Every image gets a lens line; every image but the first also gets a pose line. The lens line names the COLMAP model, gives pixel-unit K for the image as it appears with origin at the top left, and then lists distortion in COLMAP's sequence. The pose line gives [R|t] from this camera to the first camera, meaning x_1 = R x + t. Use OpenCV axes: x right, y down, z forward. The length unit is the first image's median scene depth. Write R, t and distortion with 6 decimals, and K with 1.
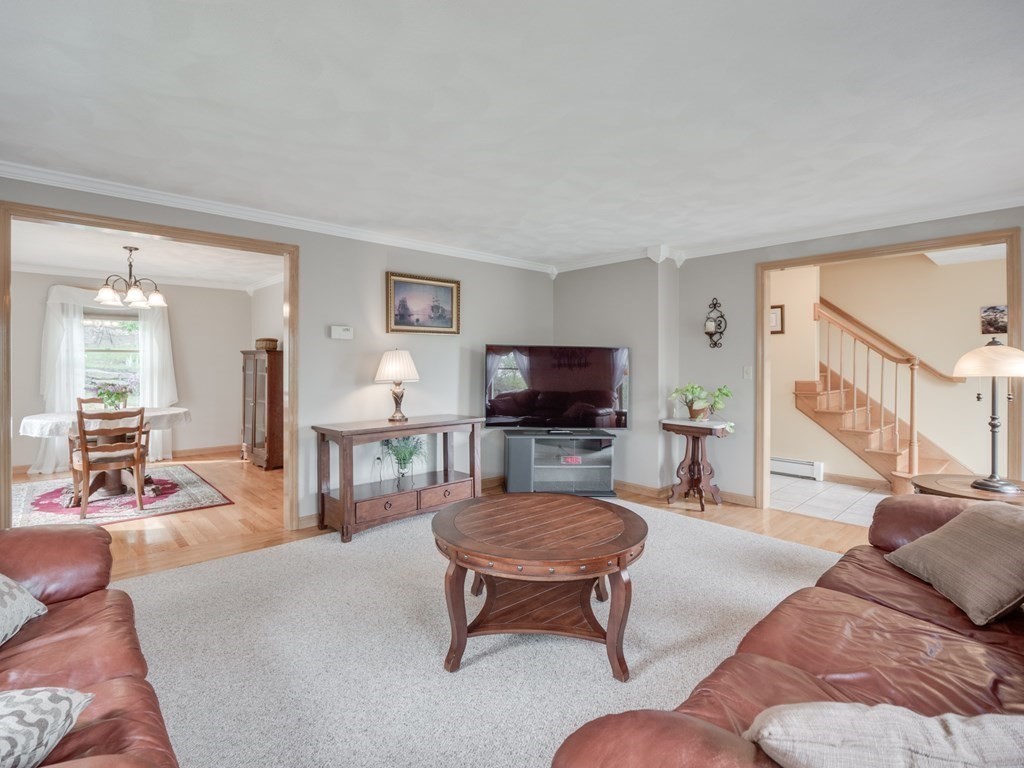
lens RADIAL K [[504.8, 0, 488.8], [0, 504.8, 361.5], [0, 0, 1]] dist [-0.021682, 0.000517]
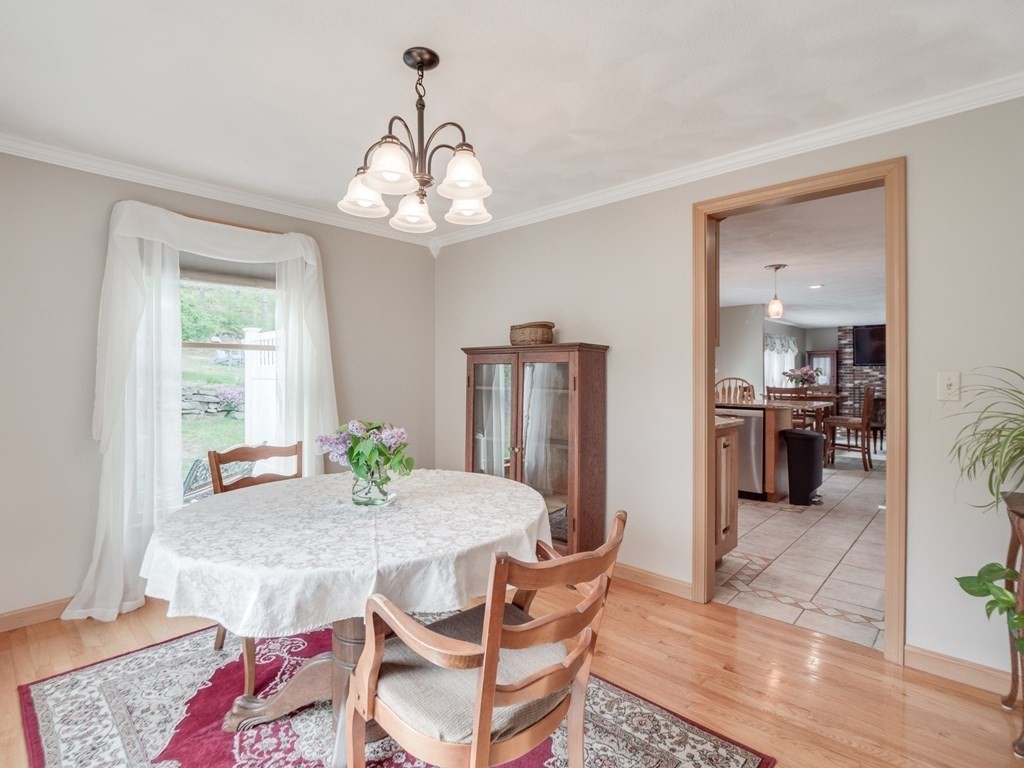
lens RADIAL K [[504.8, 0, 499.4], [0, 504.8, 370.5], [0, 0, 1]] dist [-0.021682, 0.000517]
pose [[0.995339, -0.005037, 0.096306, -0.564032], [0.005460, 0.999977, -0.004128, 0.006742], [-0.096283, 0.004634, 0.995343, 0.503042]]
